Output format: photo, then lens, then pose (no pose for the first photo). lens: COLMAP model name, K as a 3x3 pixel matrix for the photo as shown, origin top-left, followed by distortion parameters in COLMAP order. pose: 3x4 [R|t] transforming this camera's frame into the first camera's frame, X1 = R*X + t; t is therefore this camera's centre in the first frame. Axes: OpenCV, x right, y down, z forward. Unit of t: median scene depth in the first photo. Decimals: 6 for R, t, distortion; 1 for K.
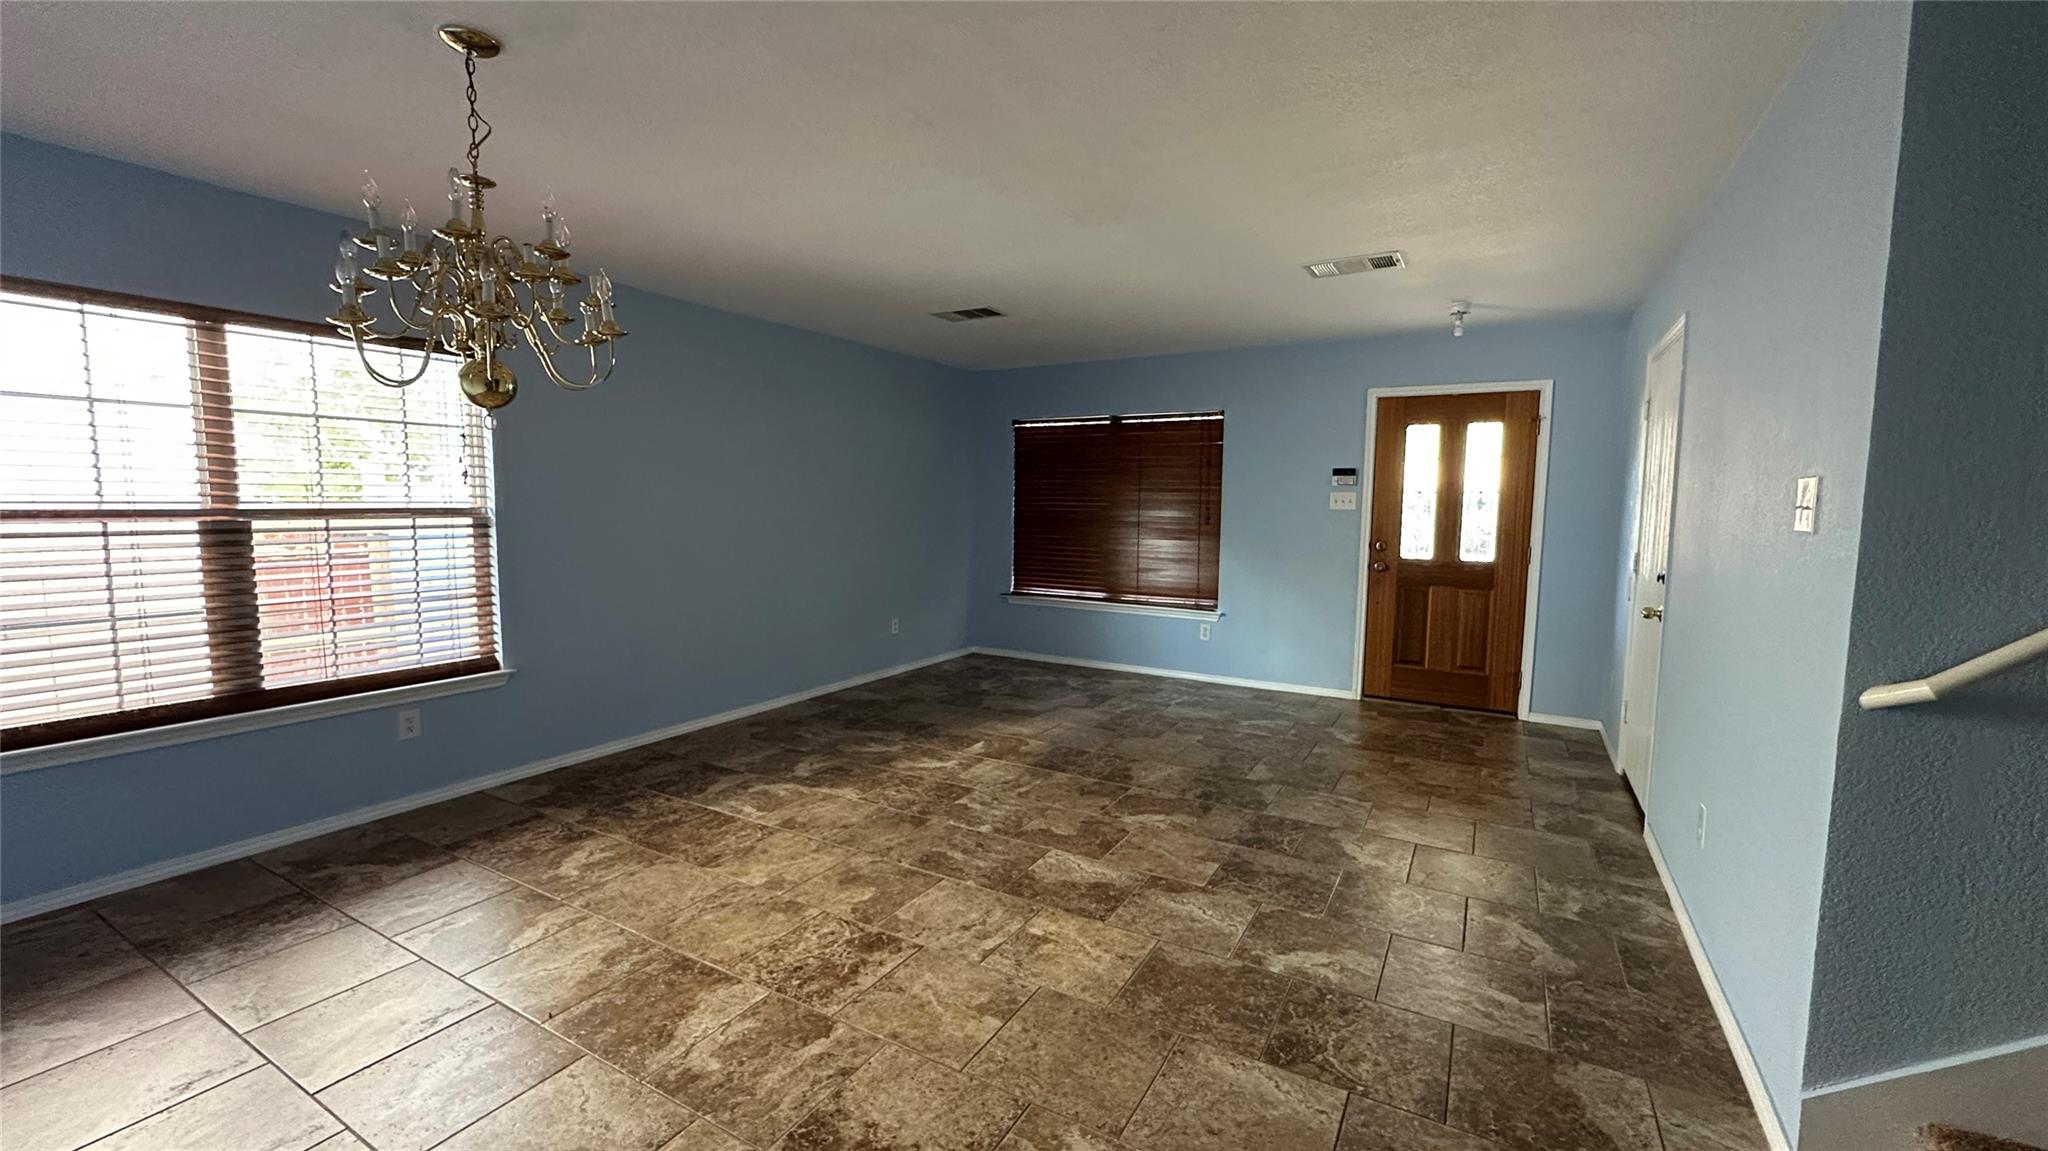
lens RADIAL K [[823.0, 0, 1015.6], [0, 823.0, 582.1], [0, 0, 1]] dist [-0.002344, 0.000174]
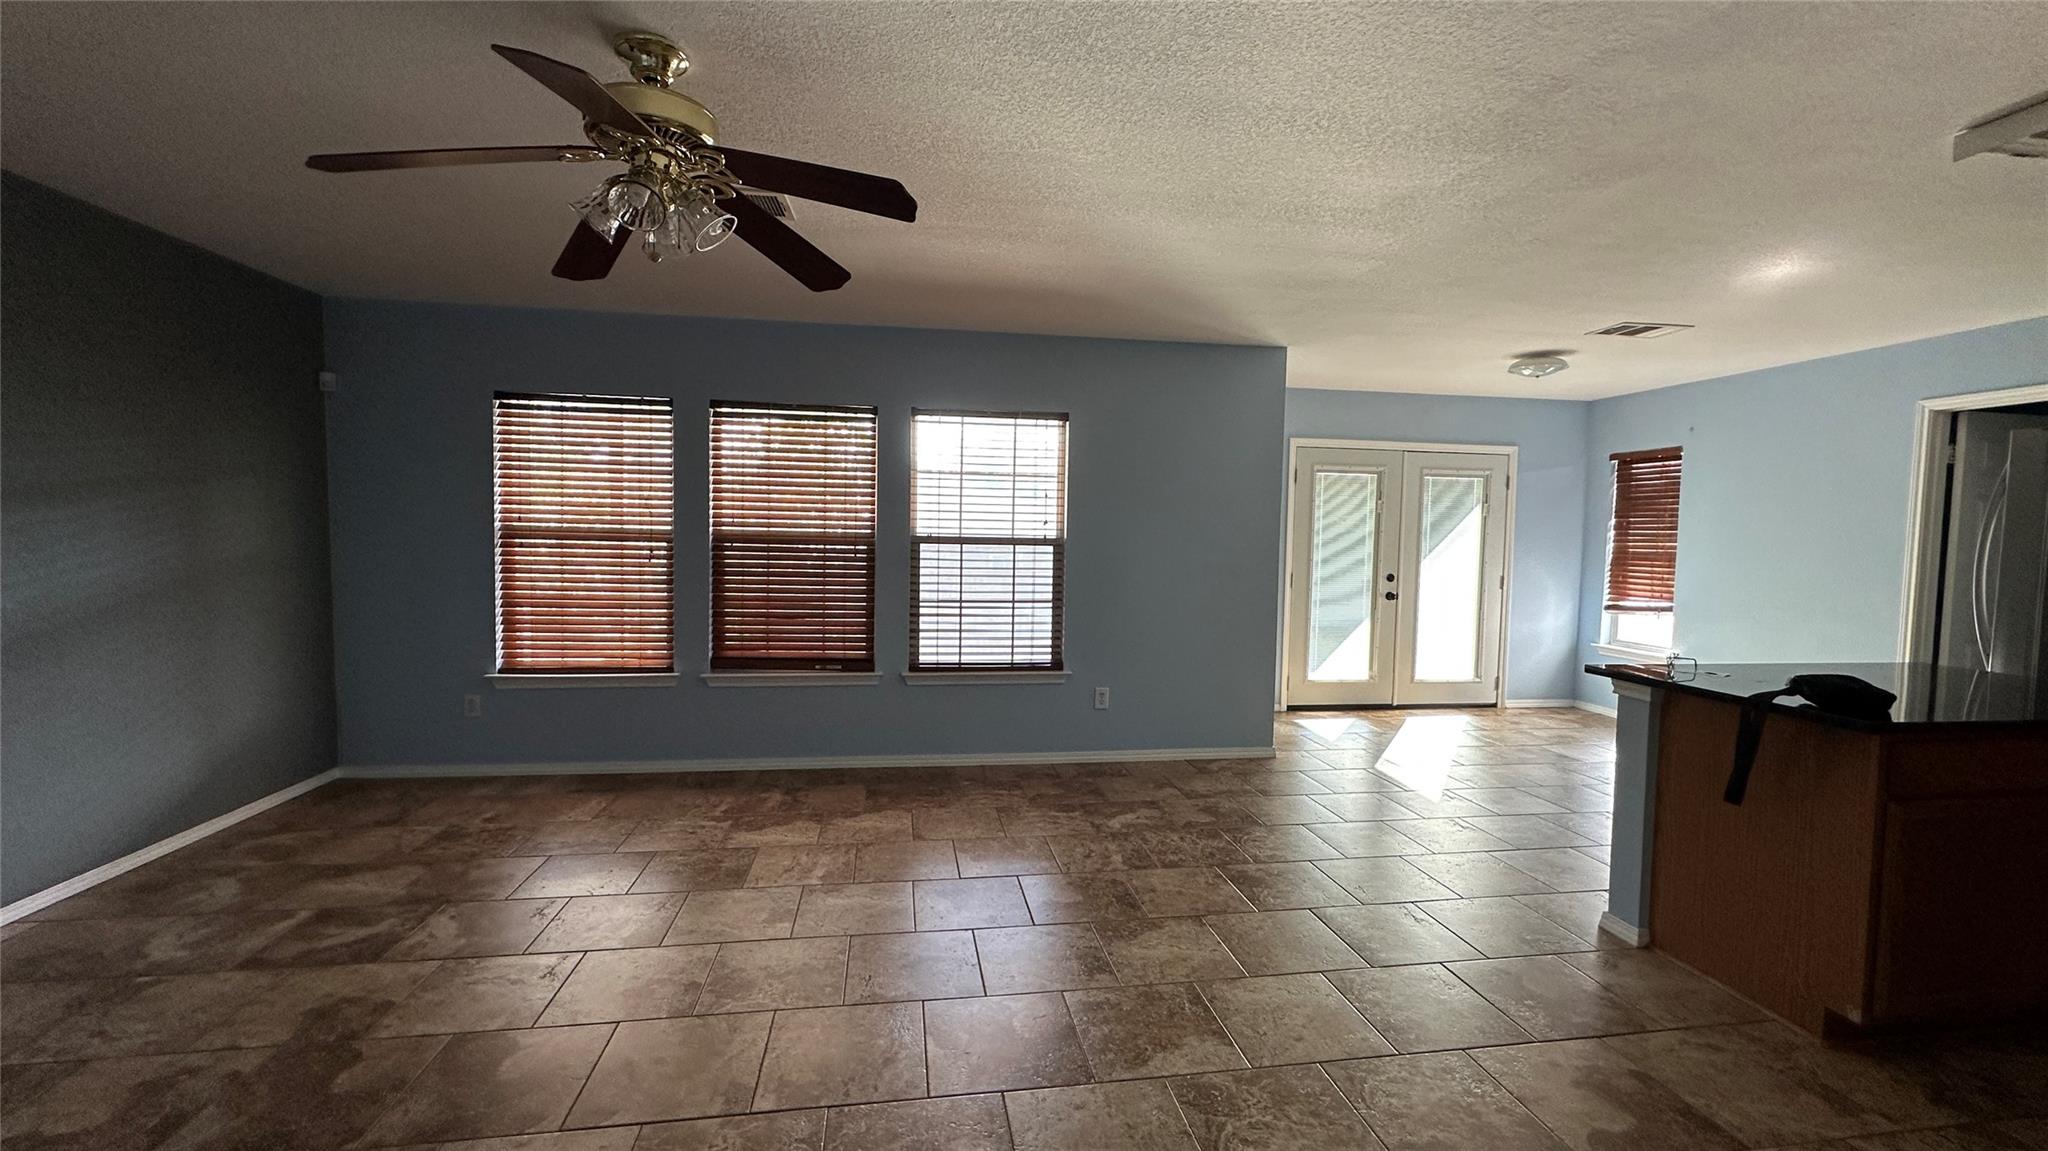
lens RADIAL K [[823.0, 0, 1024.4], [0, 823.0, 582.2], [0, 0, 1]] dist [-0.002344, 0.000174]
pose [[0.620720, 0.055270, -0.782082, 0.256190], [-0.089965, 0.995944, -0.001020, -0.020906], [0.778854, 0.070993, 0.623175, 0.222784]]
